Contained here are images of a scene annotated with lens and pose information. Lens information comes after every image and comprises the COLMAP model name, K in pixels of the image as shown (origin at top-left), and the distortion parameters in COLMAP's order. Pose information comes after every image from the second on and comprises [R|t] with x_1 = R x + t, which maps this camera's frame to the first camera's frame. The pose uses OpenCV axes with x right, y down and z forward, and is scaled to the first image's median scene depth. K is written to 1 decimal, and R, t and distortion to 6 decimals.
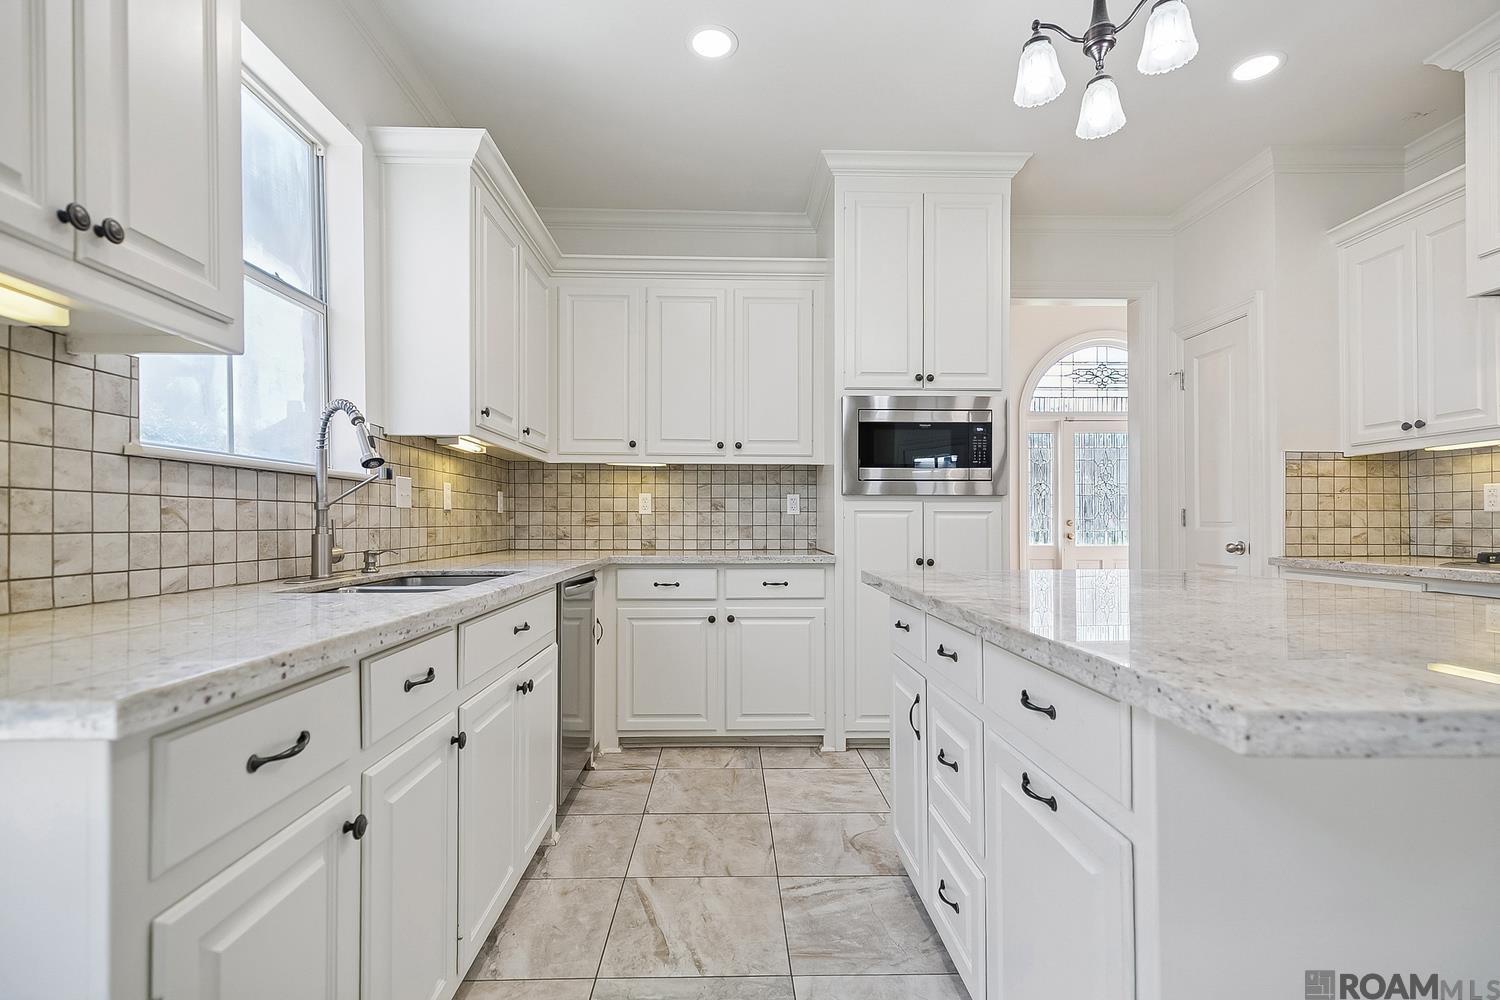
lens RADIAL K [[694.8, 0, 749.1], [0, 694.8, 531.5], [0, 0, 1]] dist [0.001997, -0.000319]
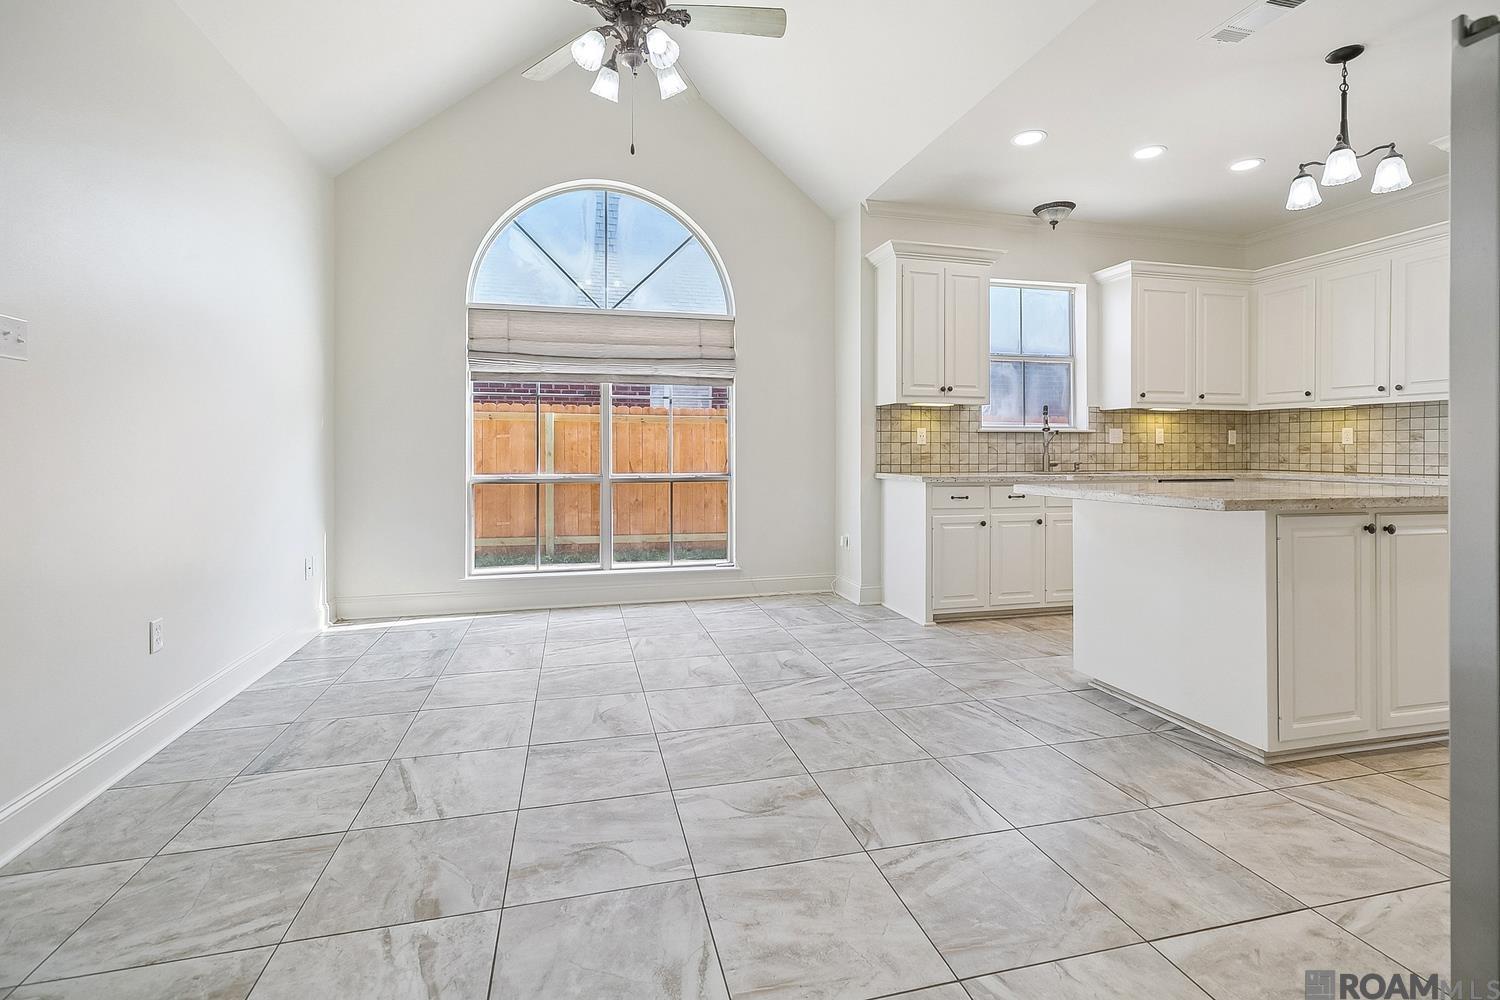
lens RADIAL K [[694.8, 0, 750.0], [0, 694.8, 452.4], [0, 0, 1]] dist [0.001997, -0.000319]
pose [[0.213528, 0.005231, -0.976923, 0.862068], [-0.012366, 0.999920, 0.002652, 0.000005], [0.976859, 0.011514, 0.213576, -0.336740]]
